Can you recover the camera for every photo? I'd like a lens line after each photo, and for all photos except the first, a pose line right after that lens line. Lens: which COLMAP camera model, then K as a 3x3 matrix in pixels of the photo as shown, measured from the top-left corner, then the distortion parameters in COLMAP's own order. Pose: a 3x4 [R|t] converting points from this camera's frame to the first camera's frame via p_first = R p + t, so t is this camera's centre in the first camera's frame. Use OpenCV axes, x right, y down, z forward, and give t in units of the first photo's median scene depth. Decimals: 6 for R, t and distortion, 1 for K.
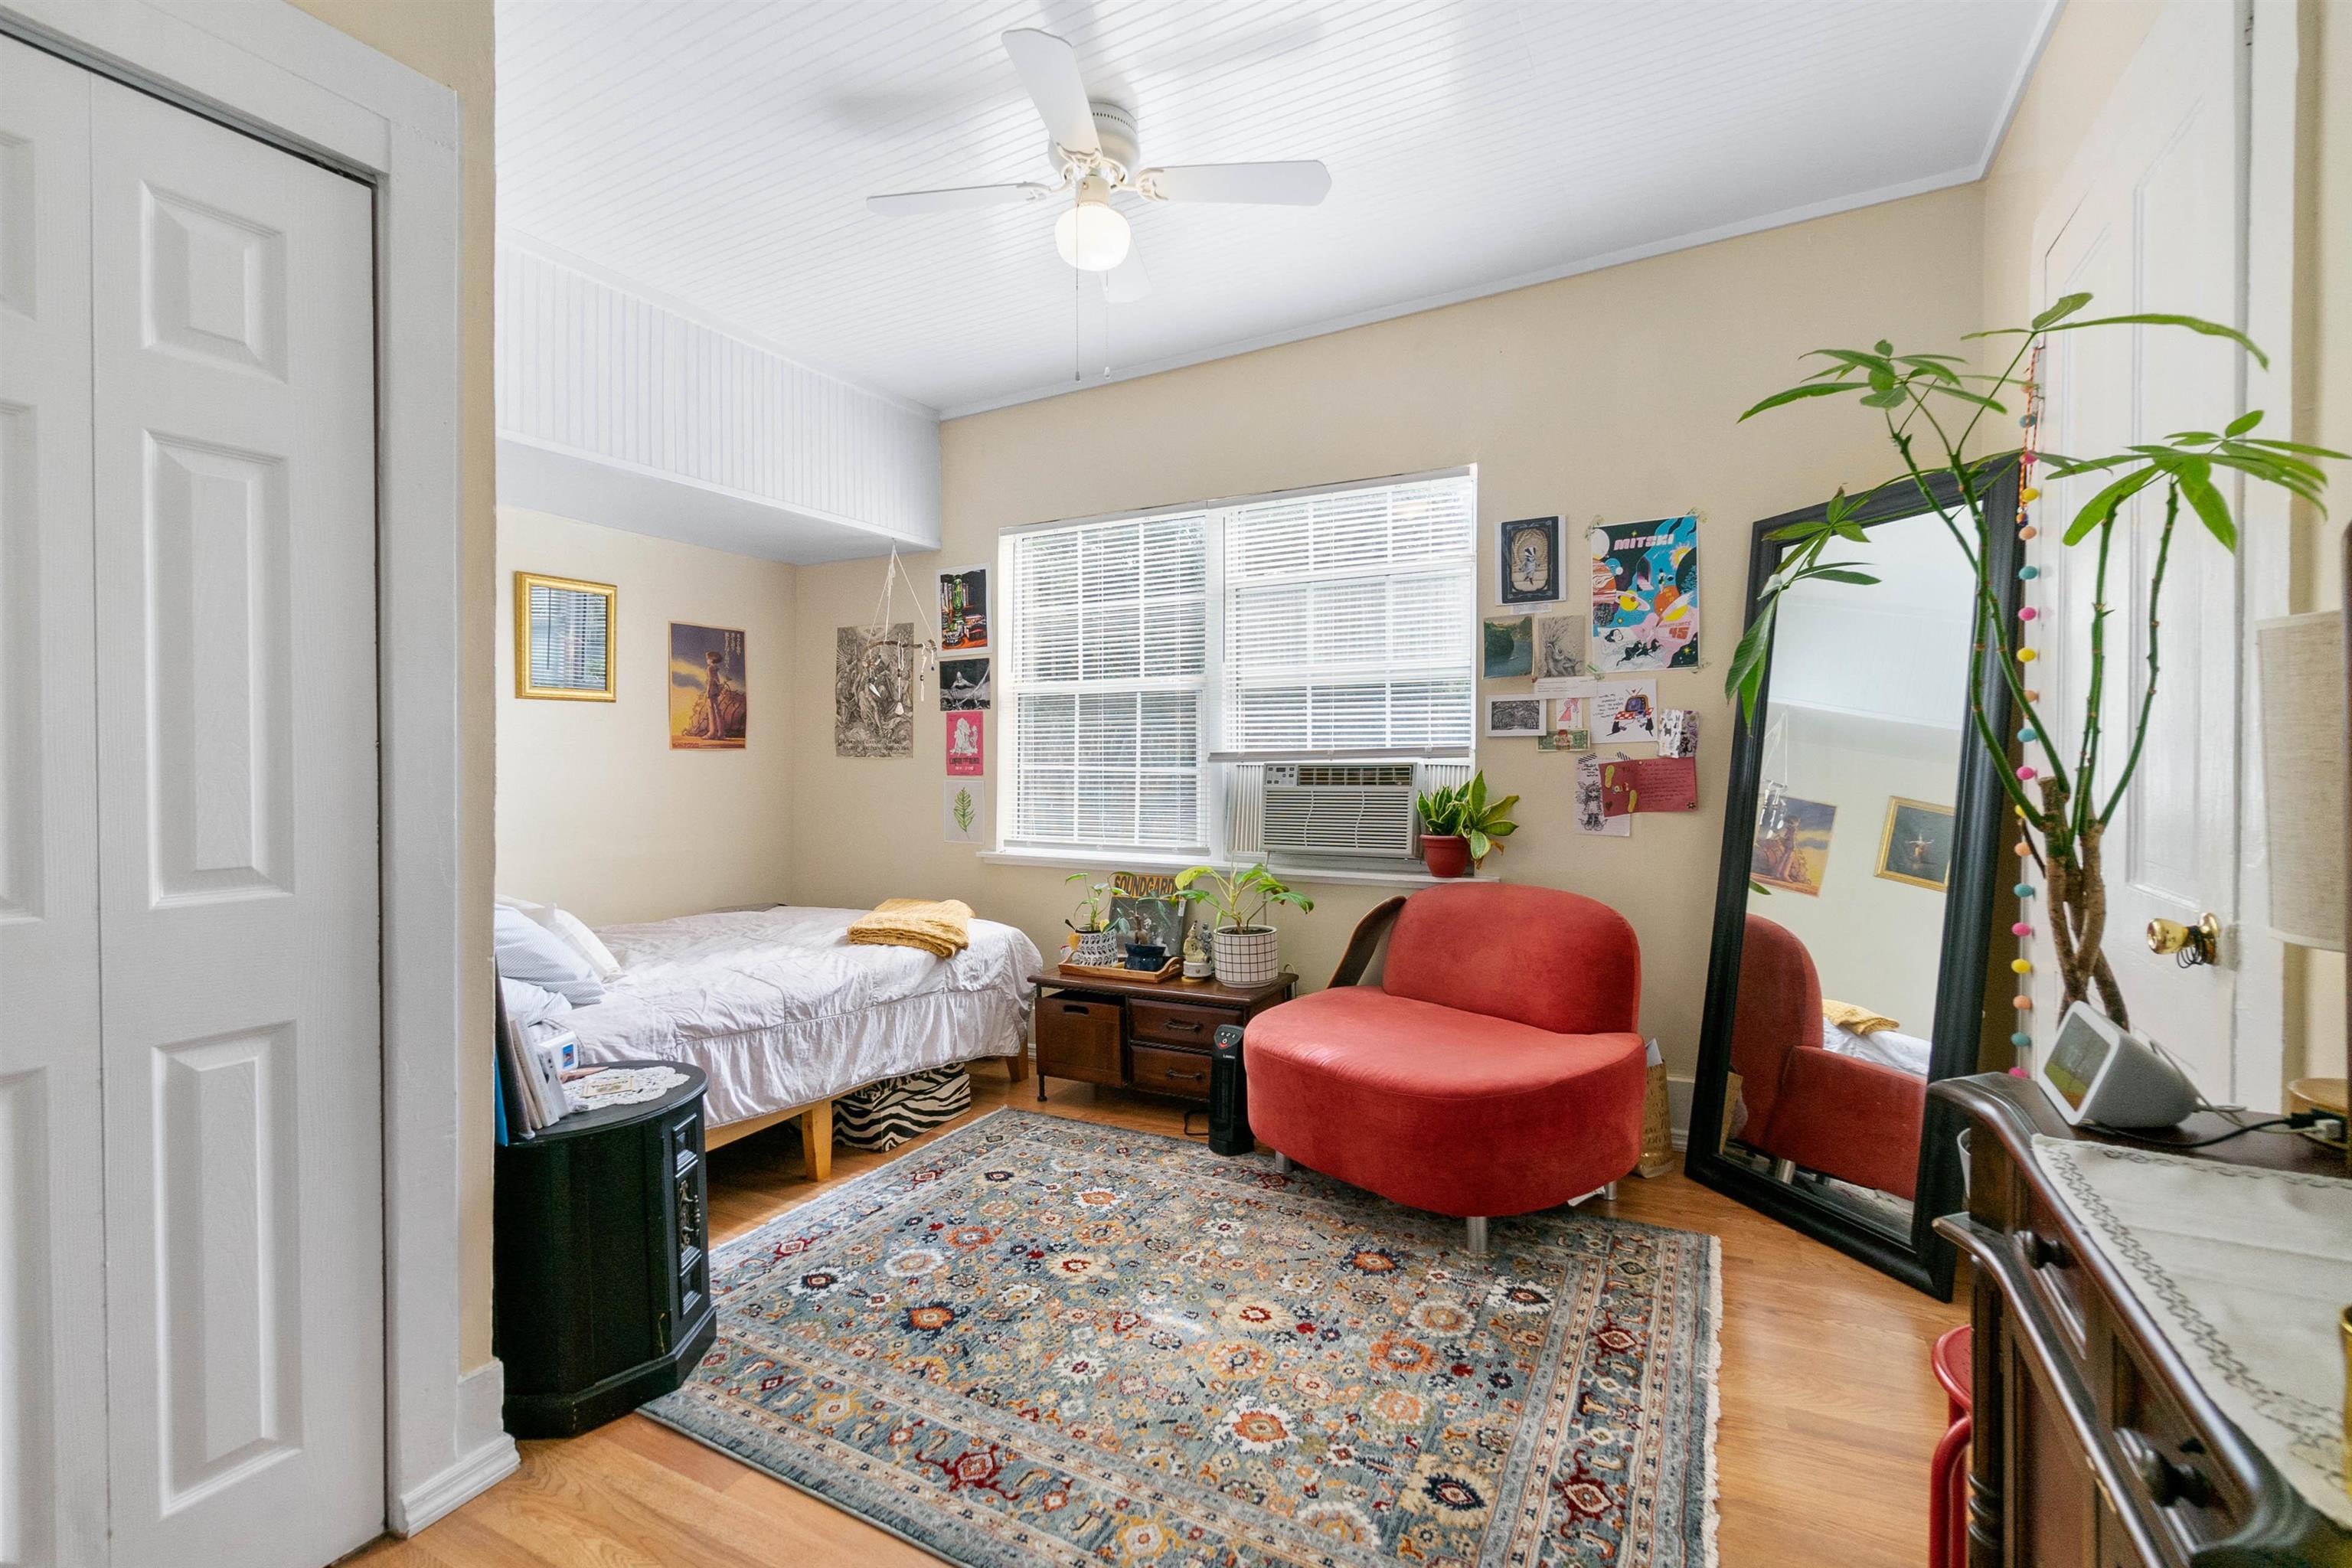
lens RADIAL K [[1021.2, 0, 1169.1], [0, 1021.2, 772.9], [0, 0, 1]] dist [0.001479, 0.001472]
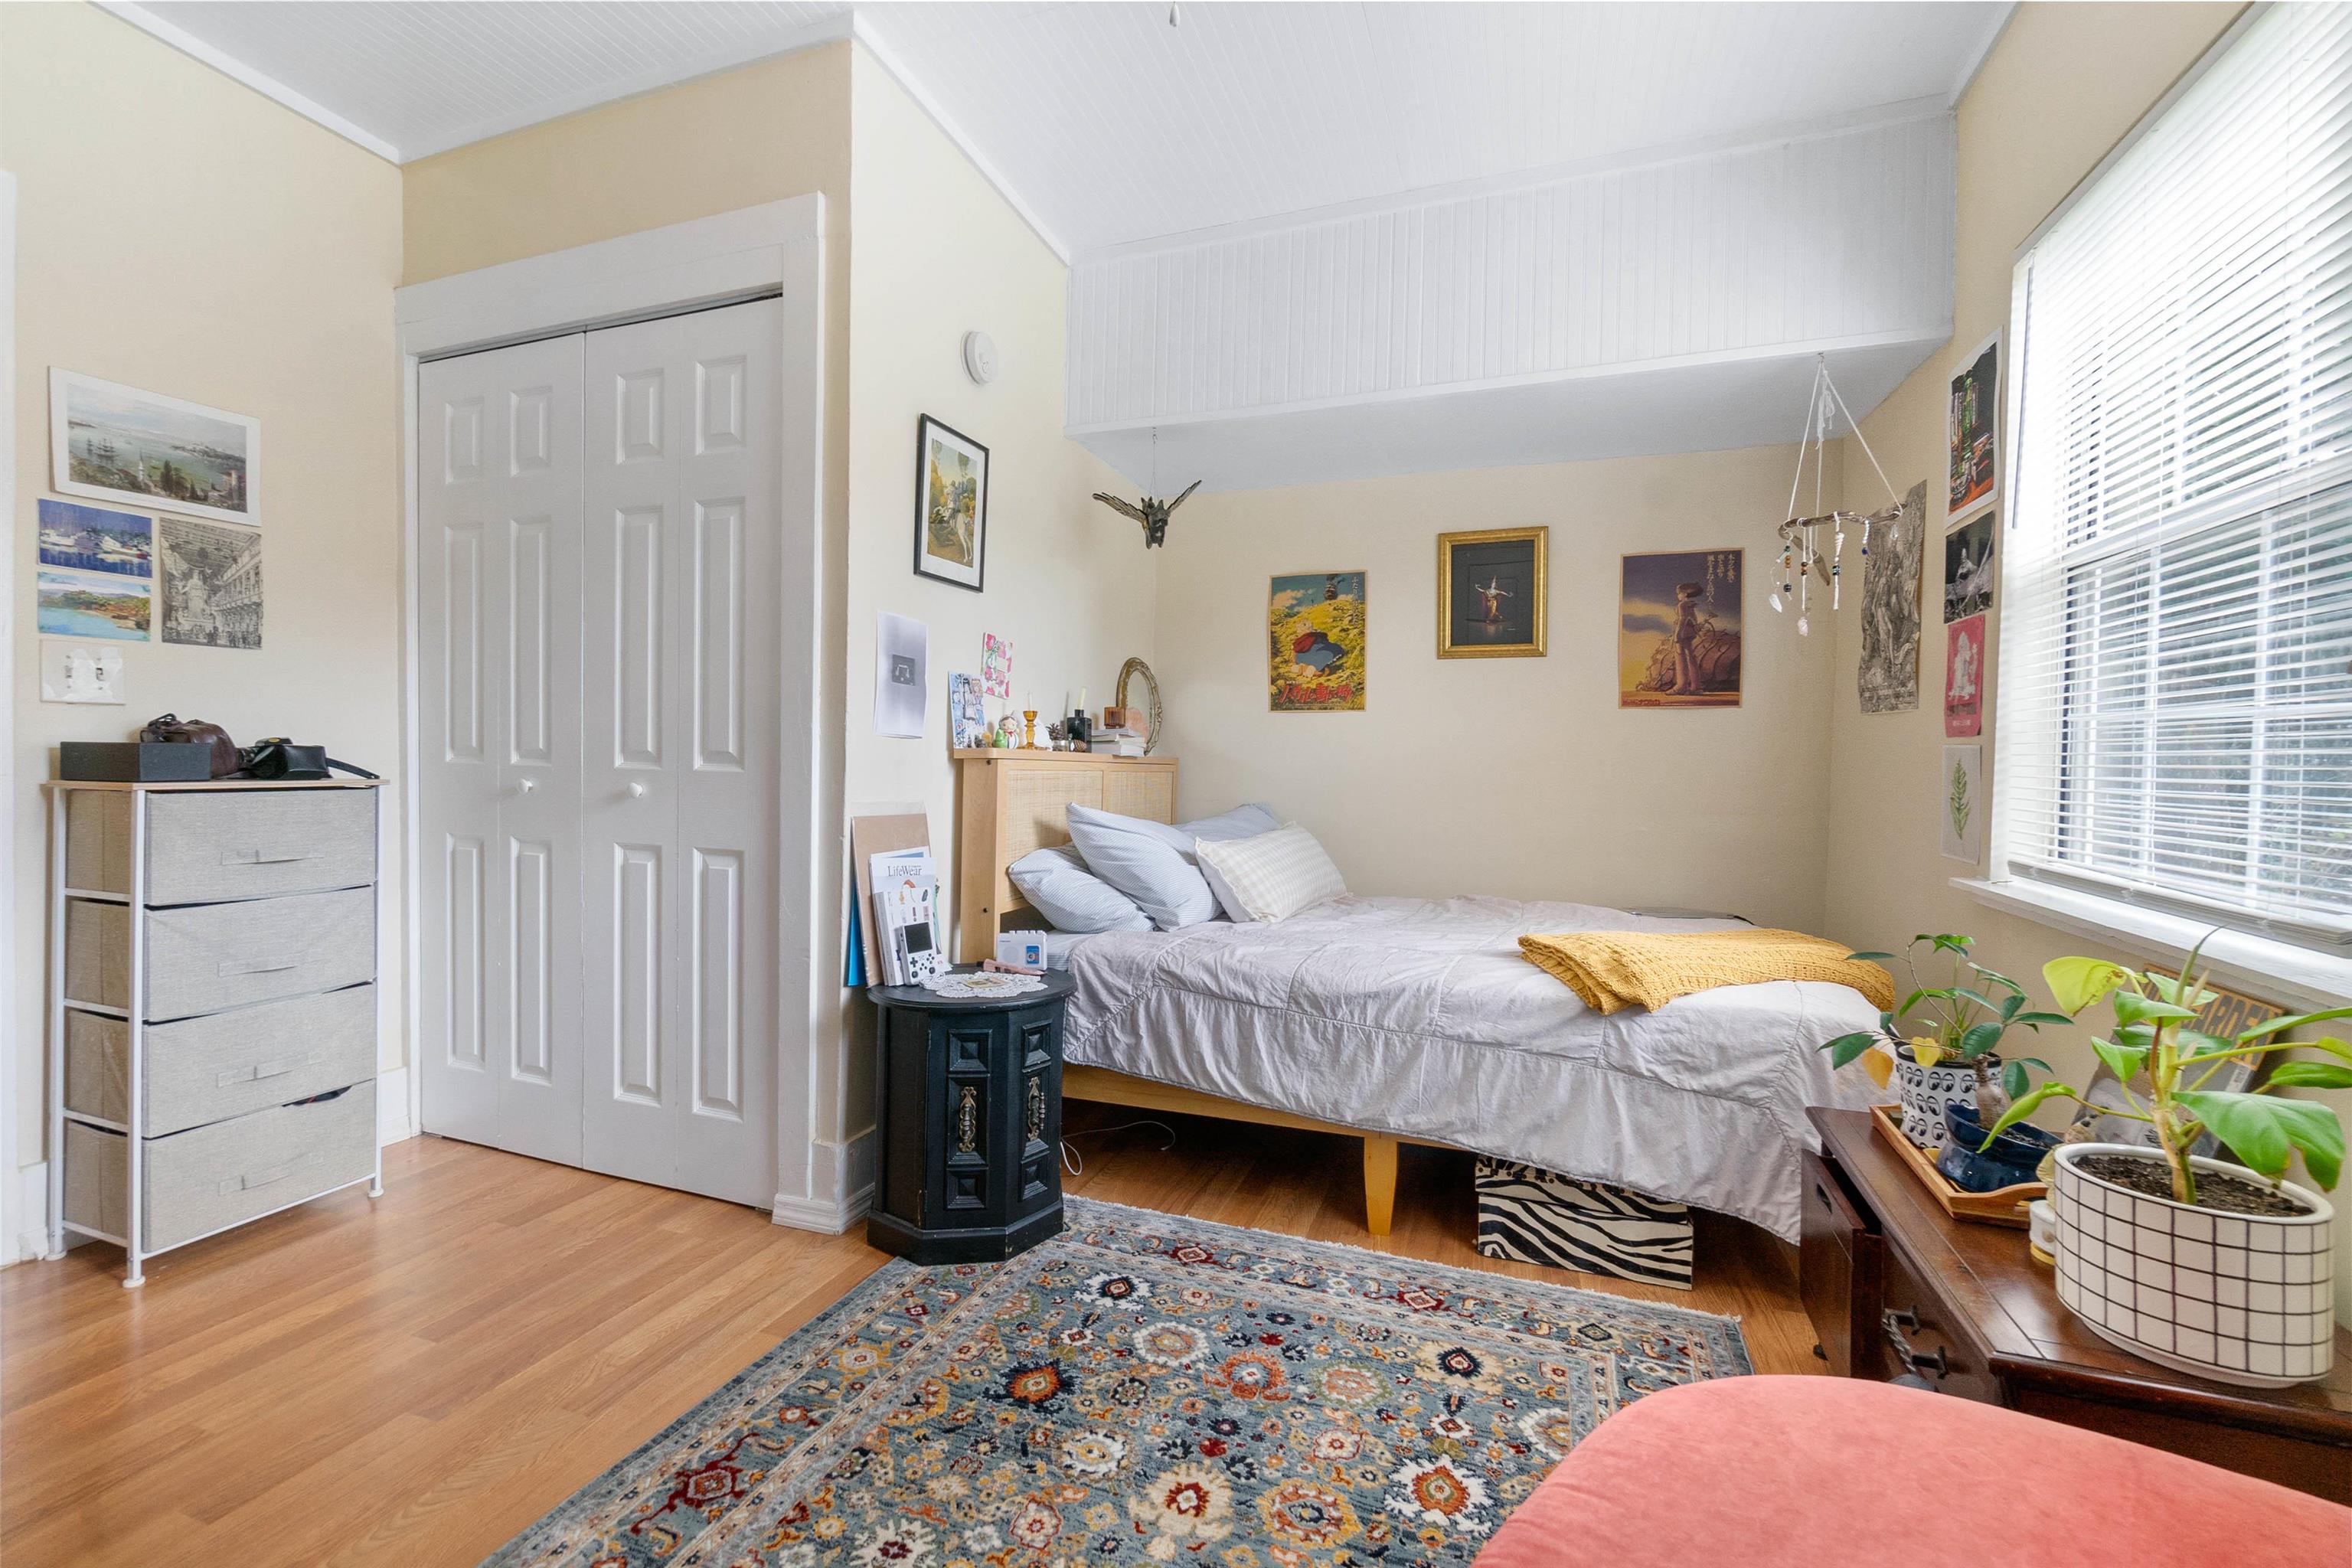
lens RADIAL K [[1021.2, 0, 1195.4], [0, 1021.2, 766.9], [0, 0, 1]] dist [0.001479, 0.001472]
pose [[0.133935, 0.017632, -0.990833, 0.381670], [-0.030249, 0.999449, 0.013696, 0.031643], [0.990528, 0.028138, 0.134394, 0.695263]]
